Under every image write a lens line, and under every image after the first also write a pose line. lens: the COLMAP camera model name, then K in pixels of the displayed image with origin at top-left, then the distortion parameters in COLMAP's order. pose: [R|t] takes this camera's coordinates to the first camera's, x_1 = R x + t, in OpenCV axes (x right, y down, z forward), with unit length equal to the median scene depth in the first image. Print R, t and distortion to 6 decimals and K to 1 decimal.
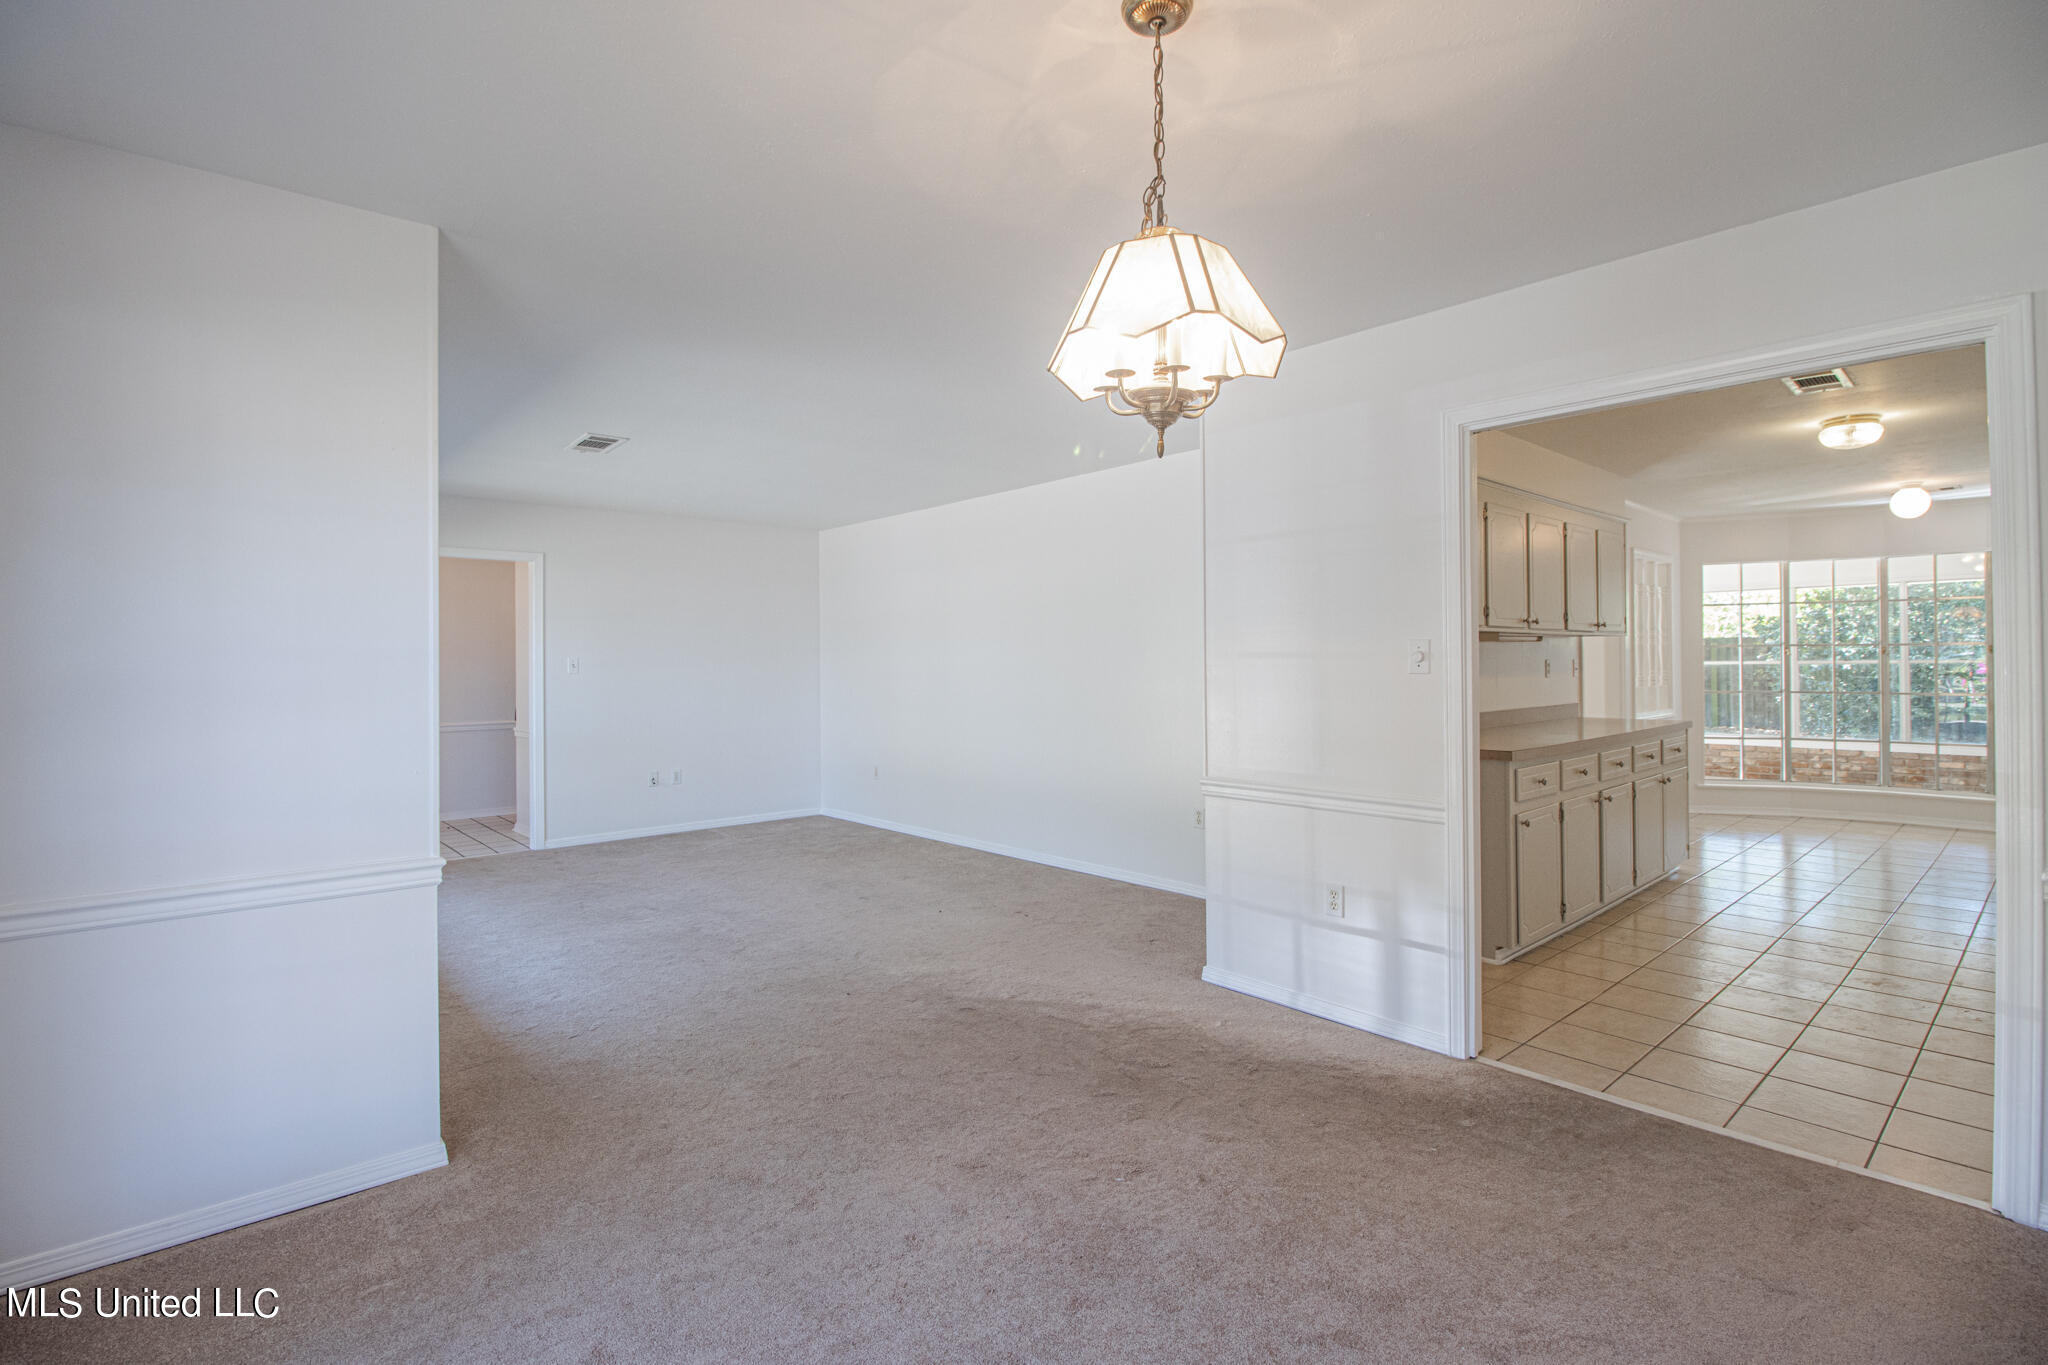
lens RADIAL K [[960.9, 0, 1026.1], [0, 960.9, 651.7], [0, 0, 1]] dist [0.001380, -0.013280]
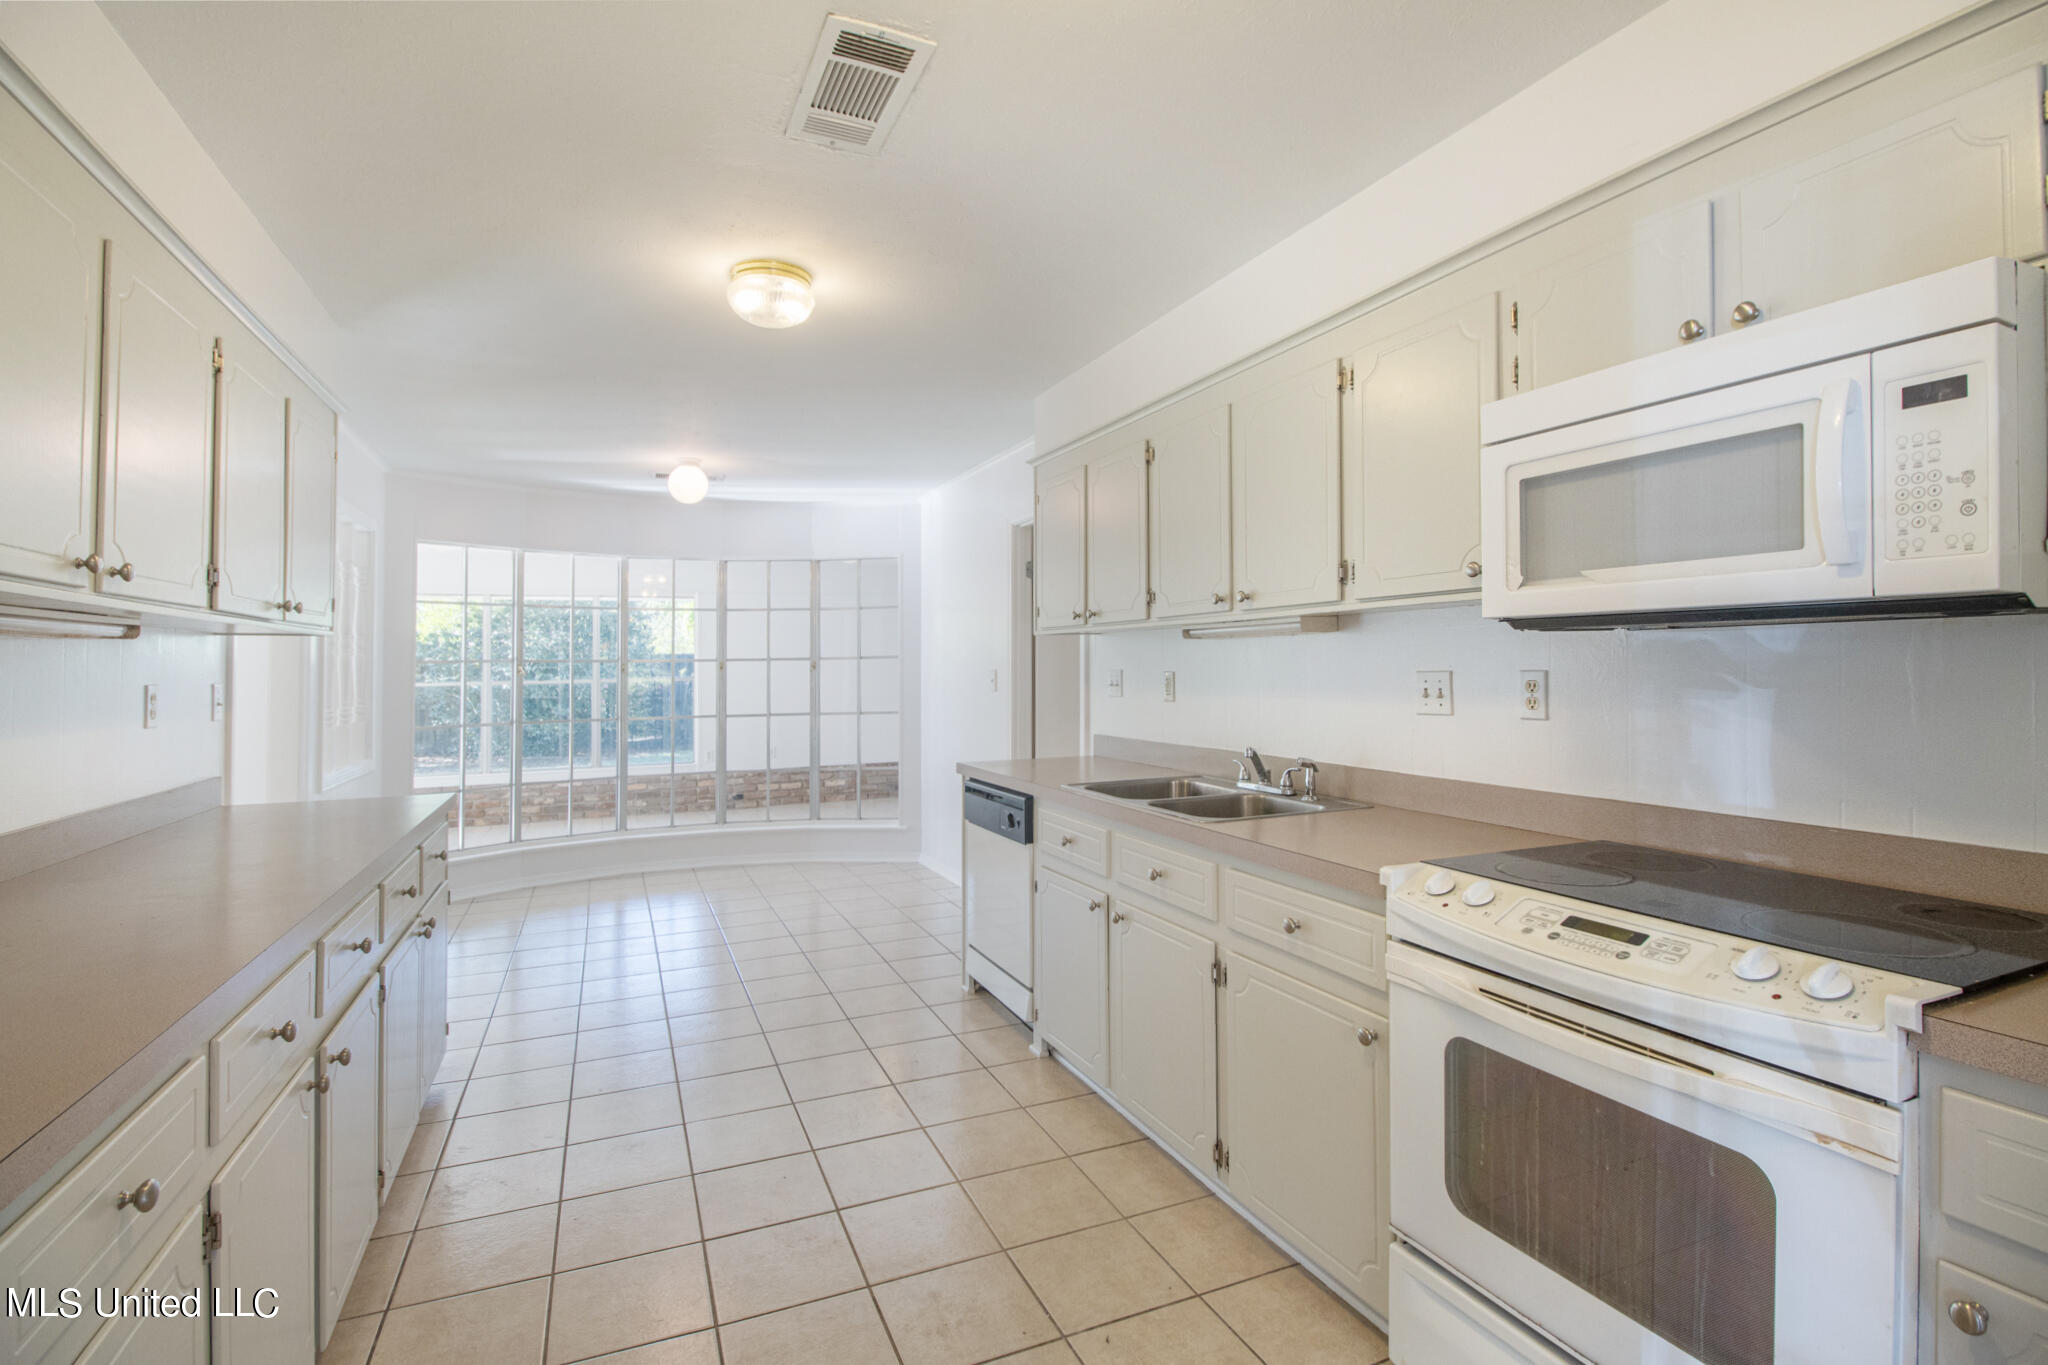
lens RADIAL K [[954.6, 0, 1020.6], [0, 954.6, 654.0], [0, 0, 1]] dist [0.003539, -0.011105]
pose [[0.314741, 0.016216, 0.949039, 0.208544], [0.003123, 0.999831, -0.018119, 0.002470], [-0.949172, 0.008667, 0.314637, 0.394896]]
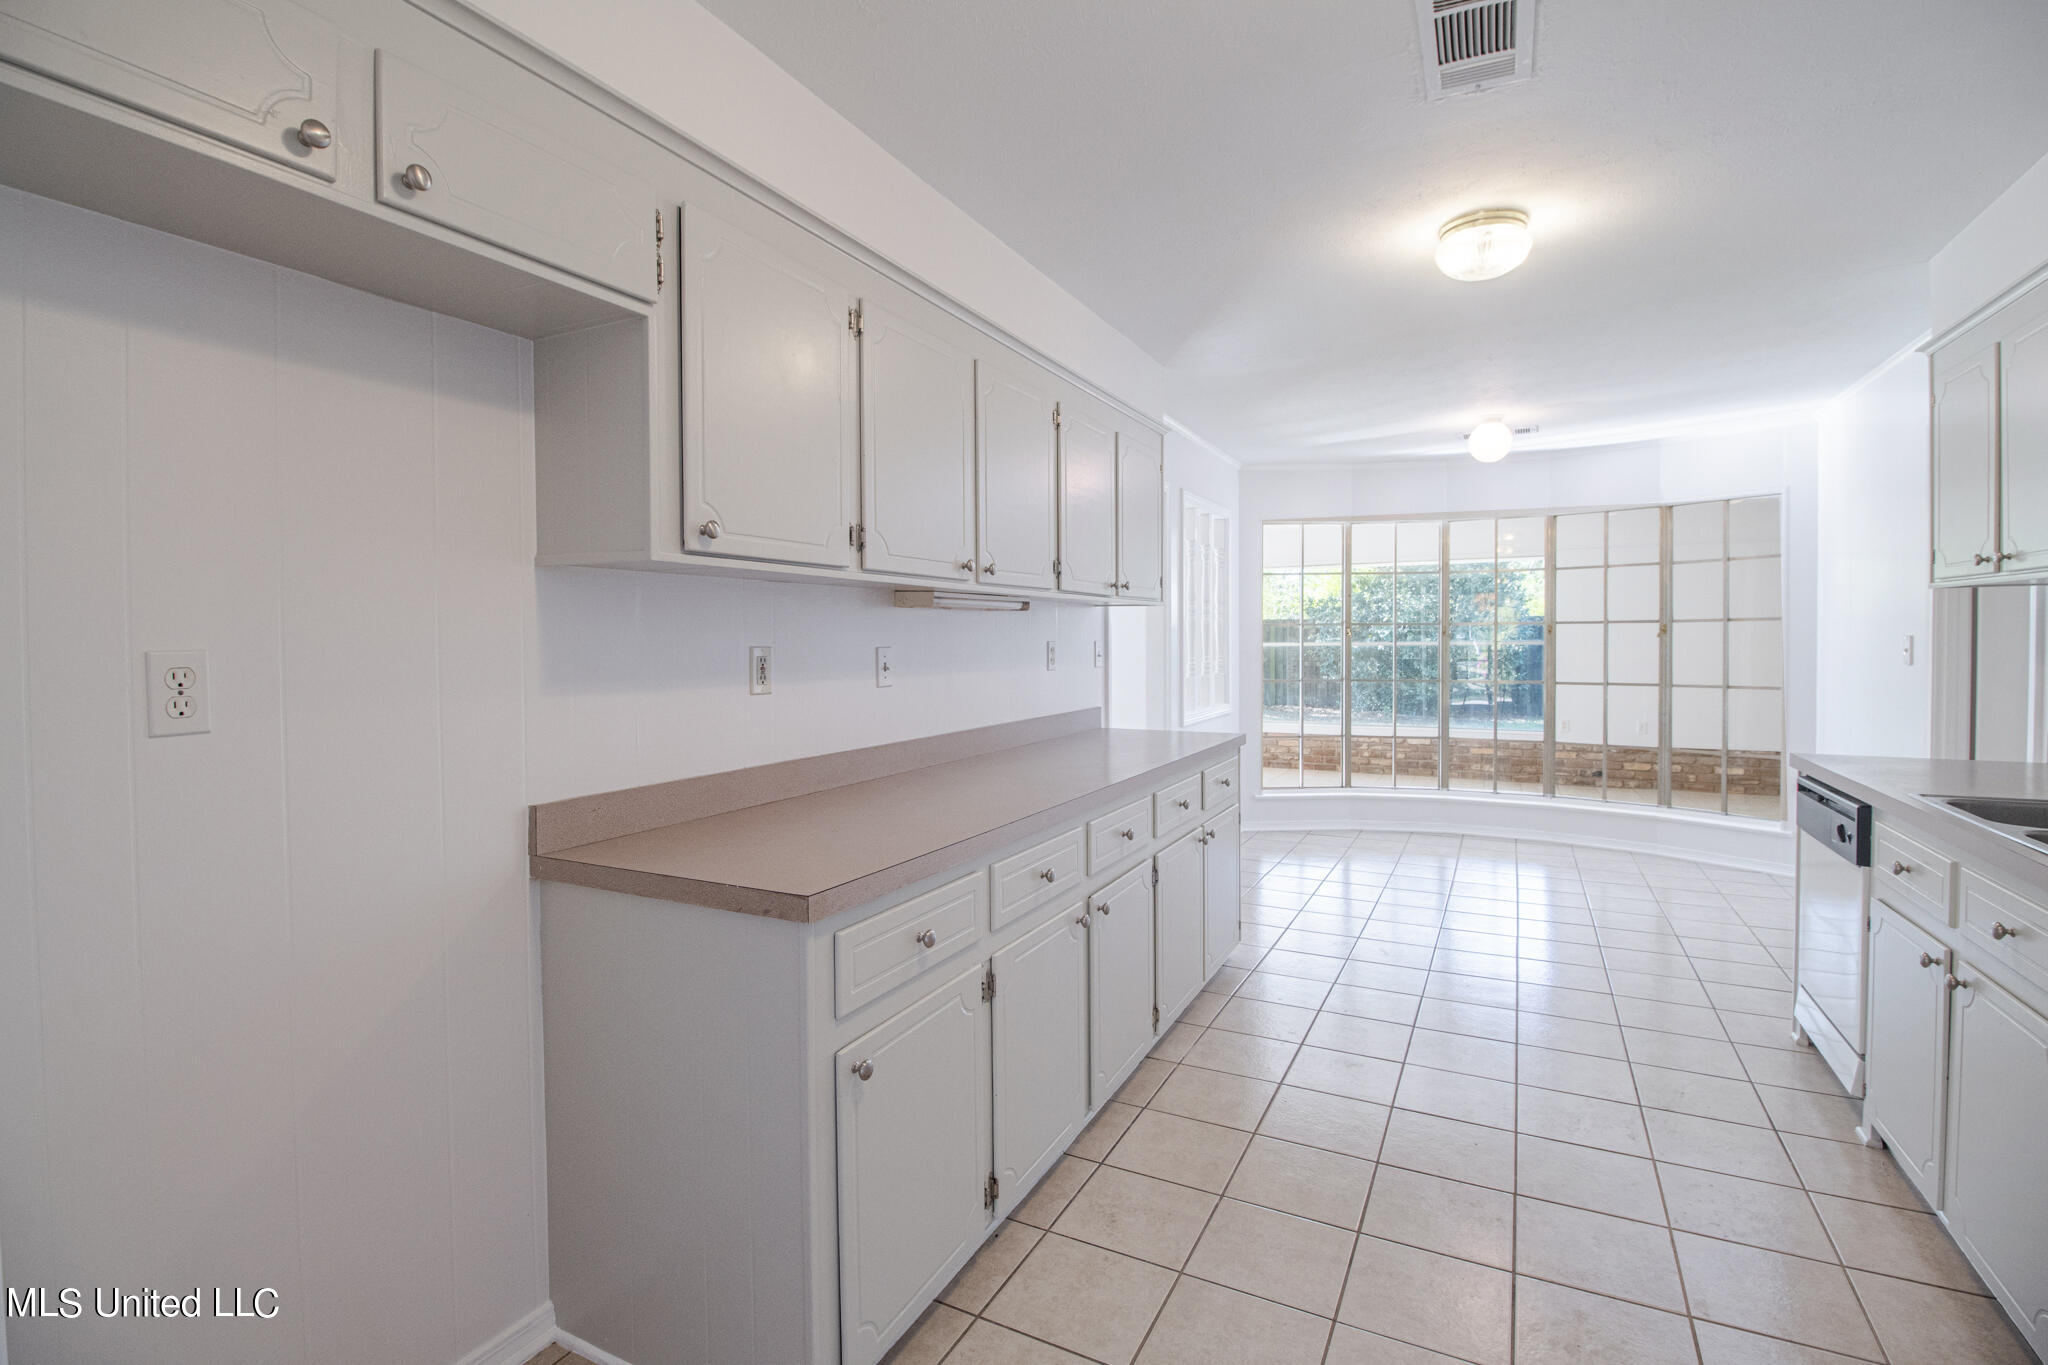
lens RADIAL K [[960.9, 0, 1026.1], [0, 960.9, 651.7], [0, 0, 1]] dist [0.001380, -0.013280]
pose [[0.931525, -0.002808, 0.363666, 0.235222], [-0.004698, 0.999794, 0.019753, 0.001938], [-0.363646, -0.020108, 0.931320, 0.330211]]
